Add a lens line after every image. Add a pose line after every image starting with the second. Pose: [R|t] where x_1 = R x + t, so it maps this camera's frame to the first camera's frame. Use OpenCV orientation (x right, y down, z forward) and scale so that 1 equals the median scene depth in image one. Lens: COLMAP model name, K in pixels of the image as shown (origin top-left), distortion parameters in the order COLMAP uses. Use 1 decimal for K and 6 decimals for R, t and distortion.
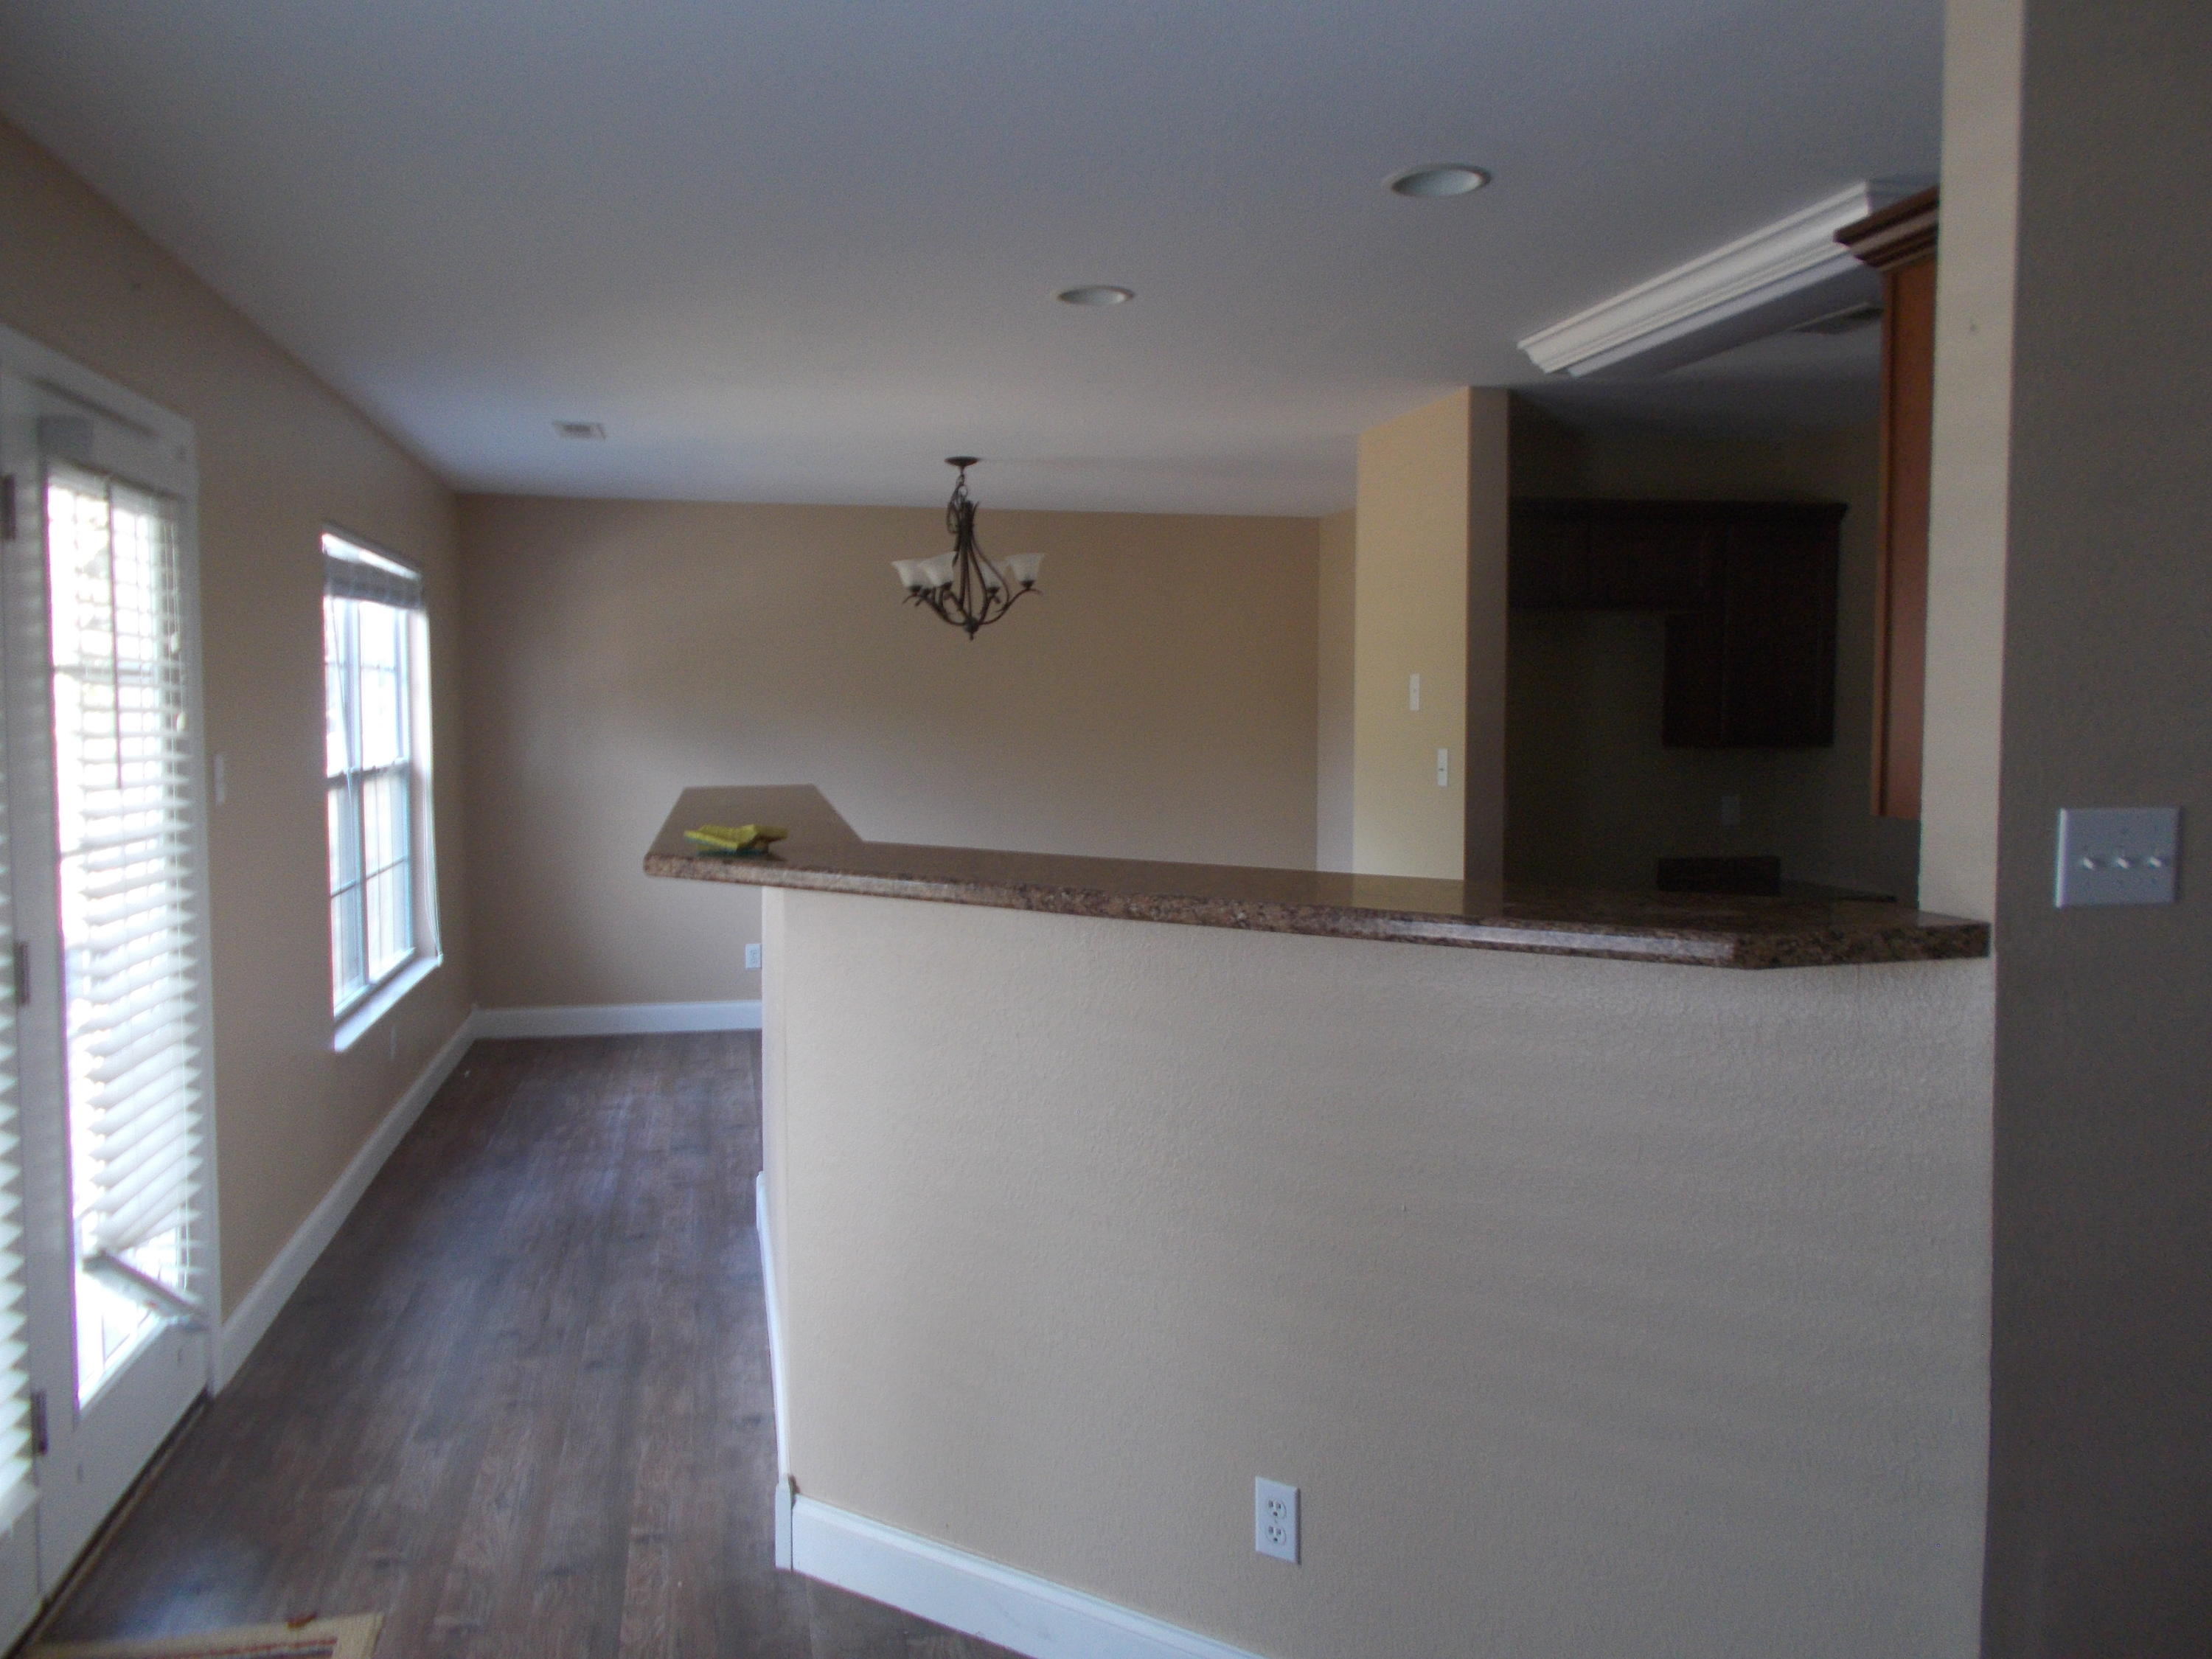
lens RADIAL K [[1693.0, 0, 1106.0], [0, 1693.0, 829.5], [0, 0, 1]] dist [0.004772, 0.001095]
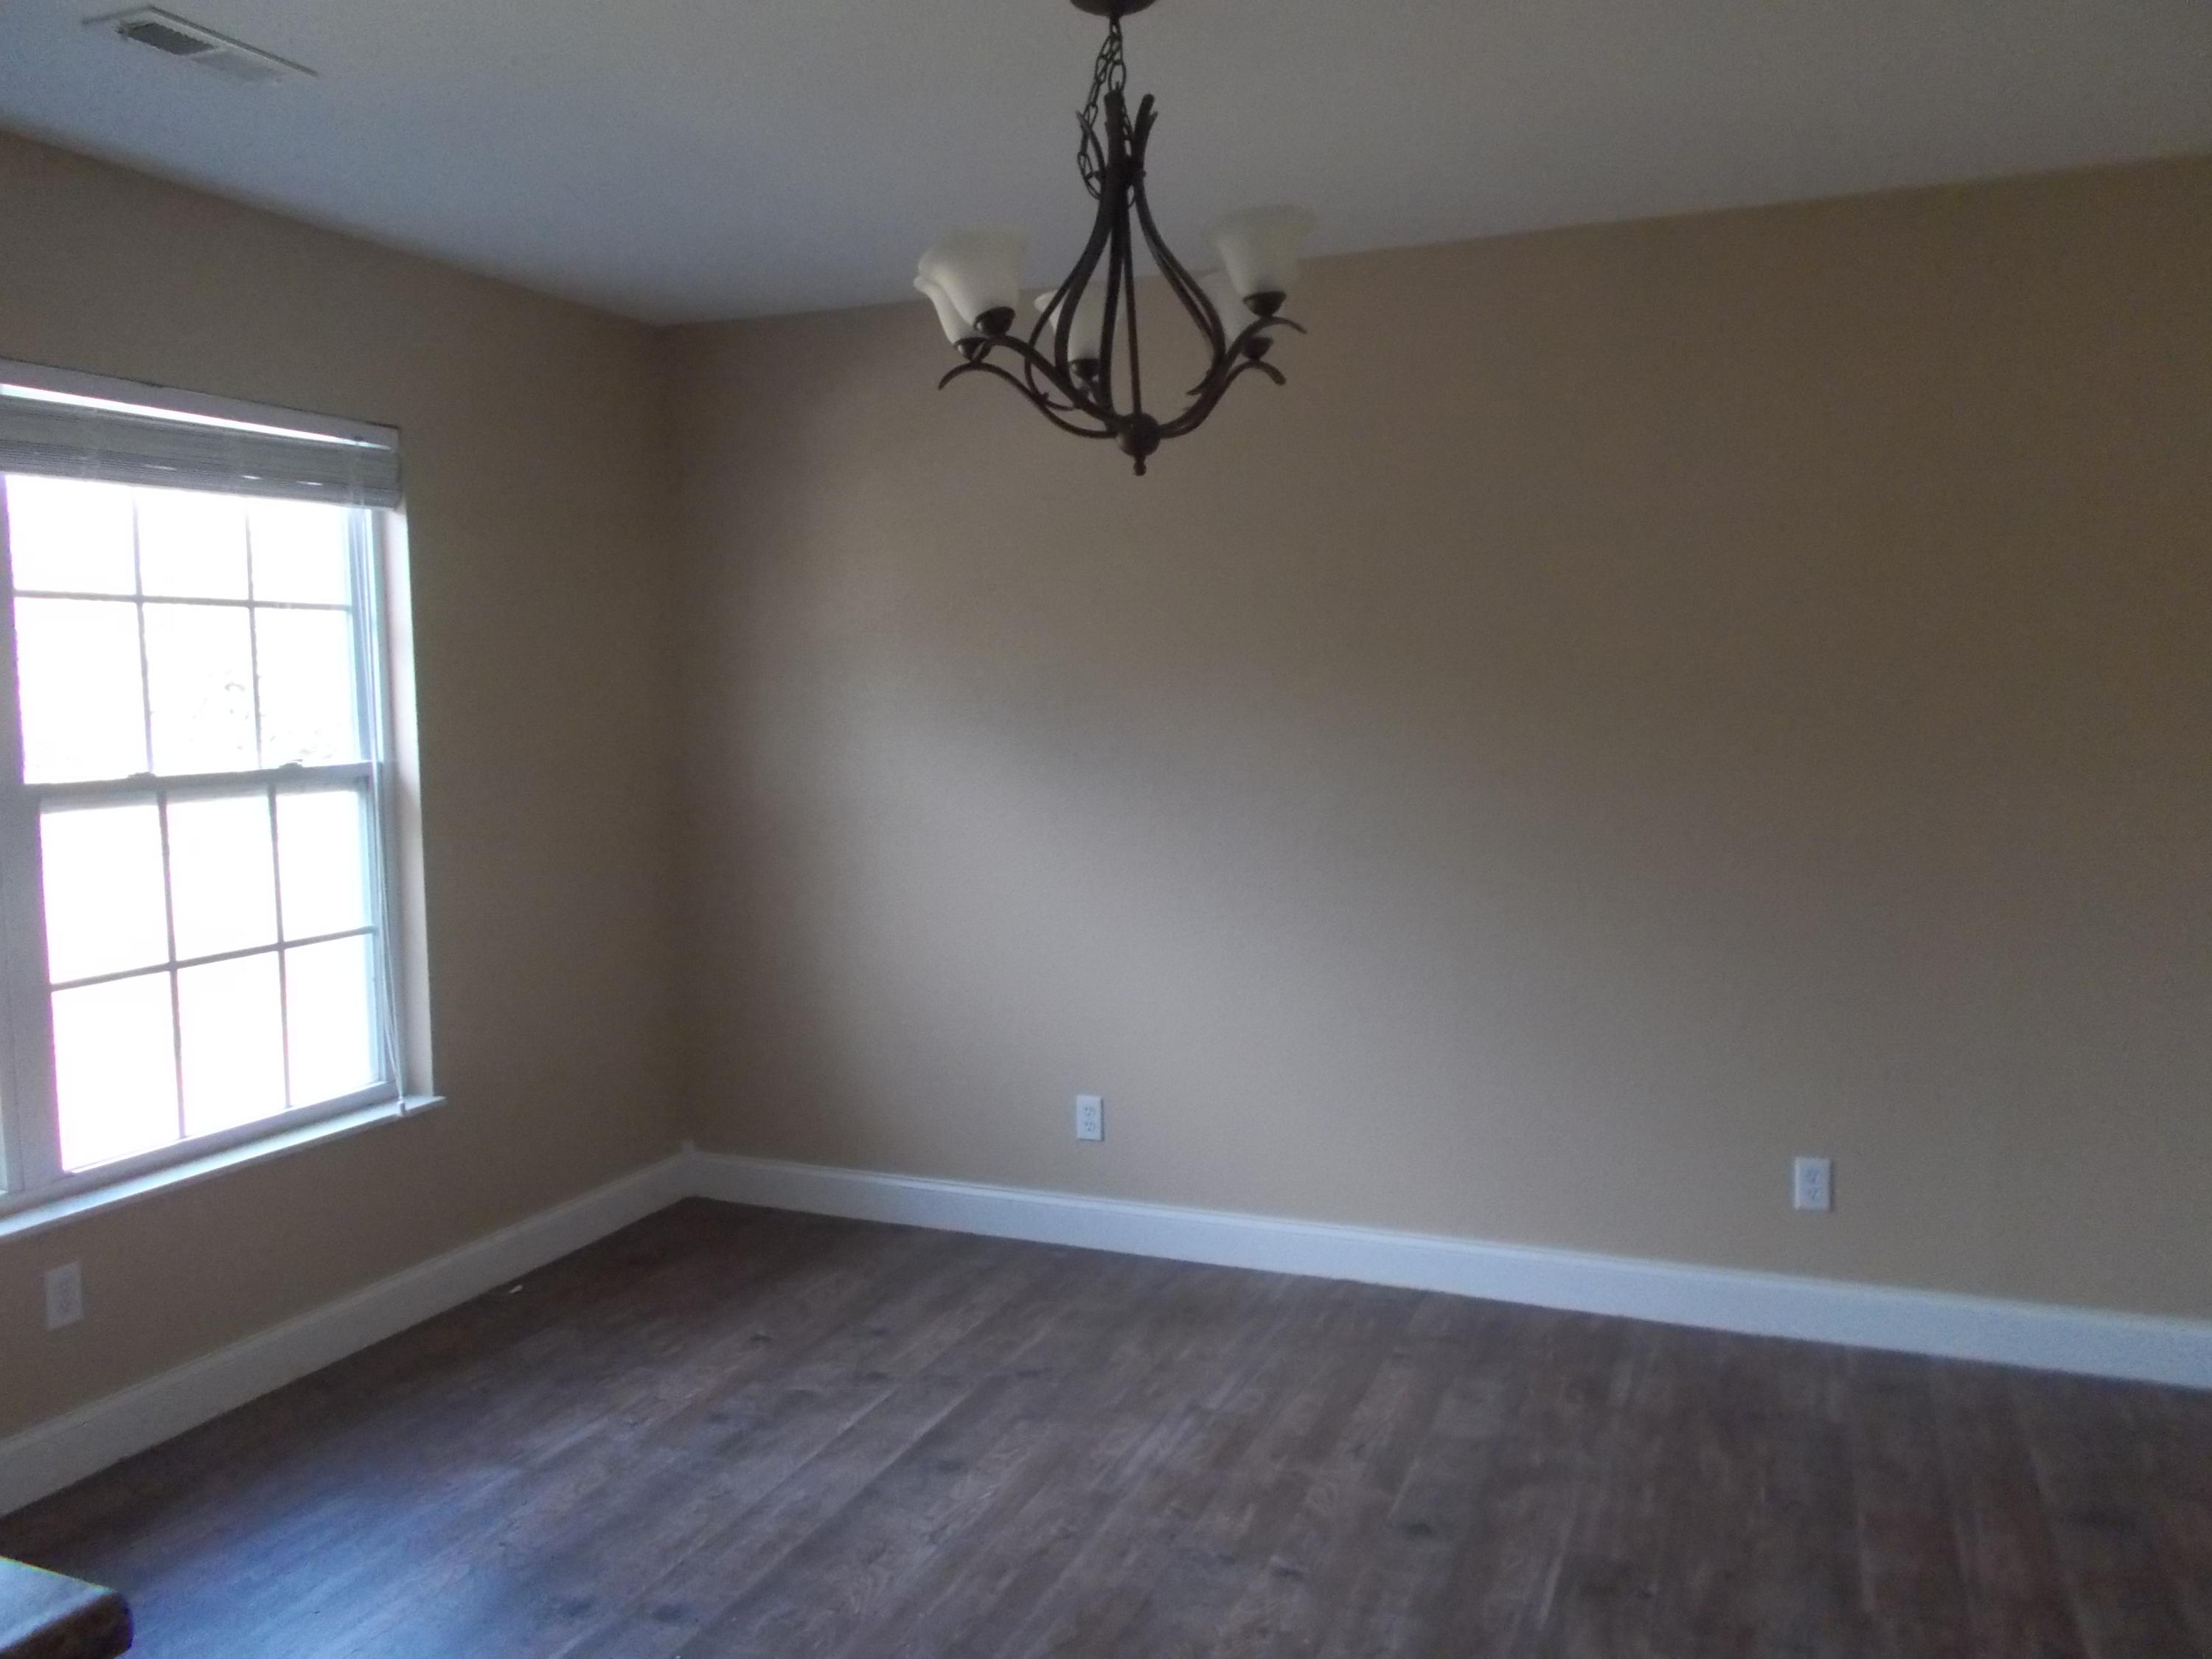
lens RADIAL K [[1693.0, 0, 1106.0], [0, 1693.0, 829.5], [0, 0, 1]] dist [0.004772, 0.001095]
pose [[0.817294, 0.039255, -0.574883, 0.134361], [-0.029169, 0.999216, 0.026762, -0.041452], [0.575483, -0.005104, 0.817798, 0.672418]]
